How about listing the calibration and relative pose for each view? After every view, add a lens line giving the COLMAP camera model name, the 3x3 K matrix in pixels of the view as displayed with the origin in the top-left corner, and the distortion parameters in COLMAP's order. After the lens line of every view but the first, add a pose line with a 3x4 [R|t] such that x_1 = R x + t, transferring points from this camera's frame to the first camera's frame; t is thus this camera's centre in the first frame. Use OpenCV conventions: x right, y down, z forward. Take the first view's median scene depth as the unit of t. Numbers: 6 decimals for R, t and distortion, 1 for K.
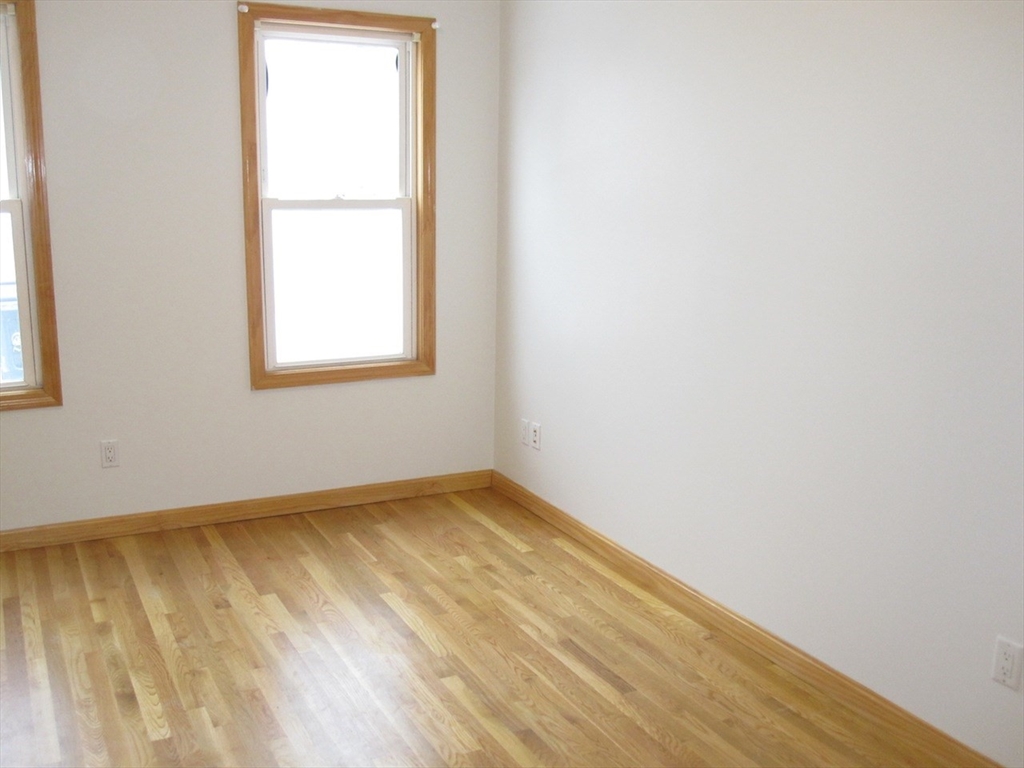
lens RADIAL K [[997.5, 0, 509.3], [0, 997.5, 388.2], [0, 0, 1]] dist [-0.065003, 0.005944]
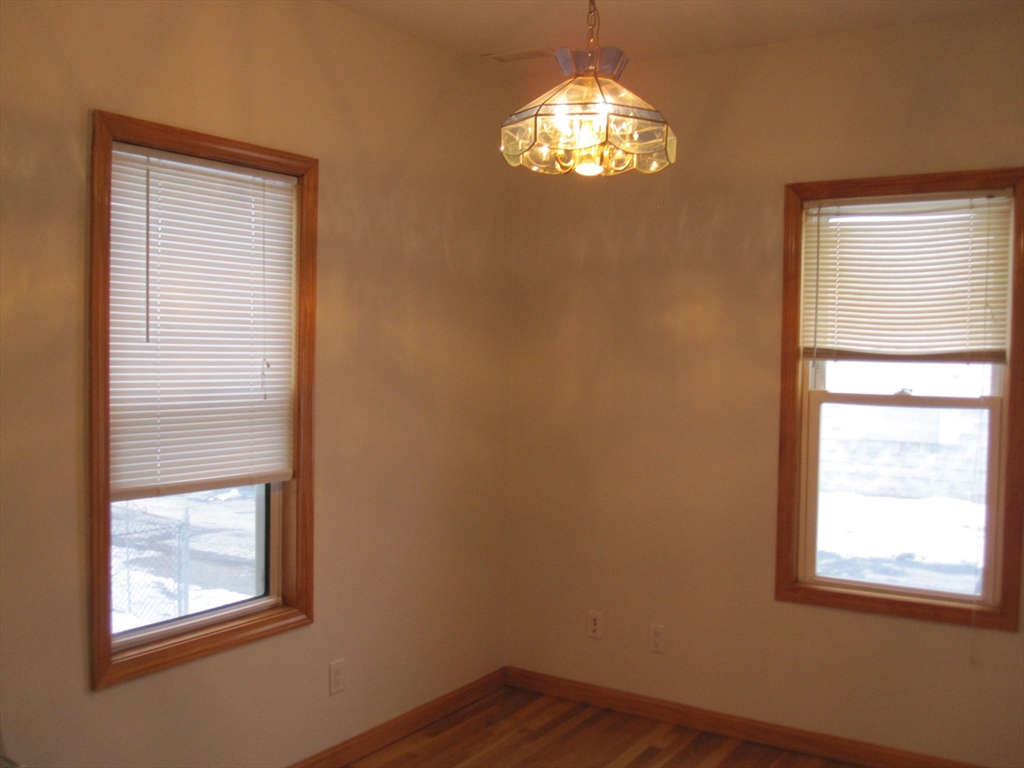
lens RADIAL K [[1014.9, 0, 512.0], [0, 1014.9, 384.0], [0, 0, 1]] dist [-0.052902, 0.008600]
pose [[0.495498, 0.016257, -0.868457, 0.477559], [-0.187689, 0.978209, -0.088774, -0.072478], [0.848089, 0.206987, 0.487752, 0.357703]]
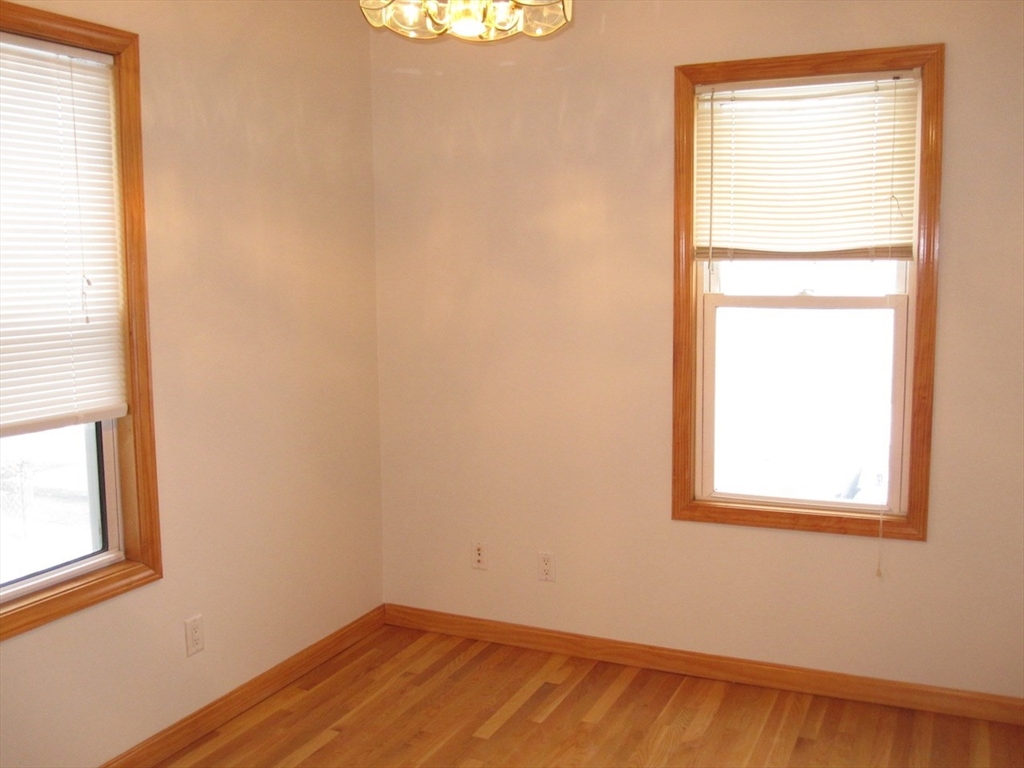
lens RADIAL K [[997.5, 0, 509.3], [0, 997.5, 388.2], [0, 0, 1]] dist [-0.065003, 0.005944]
pose [[0.610225, 0.070126, -0.789118, 0.363713], [-0.144784, 0.989171, -0.024058, -0.077739], [0.778886, 0.128933, 0.613770, 0.414002]]
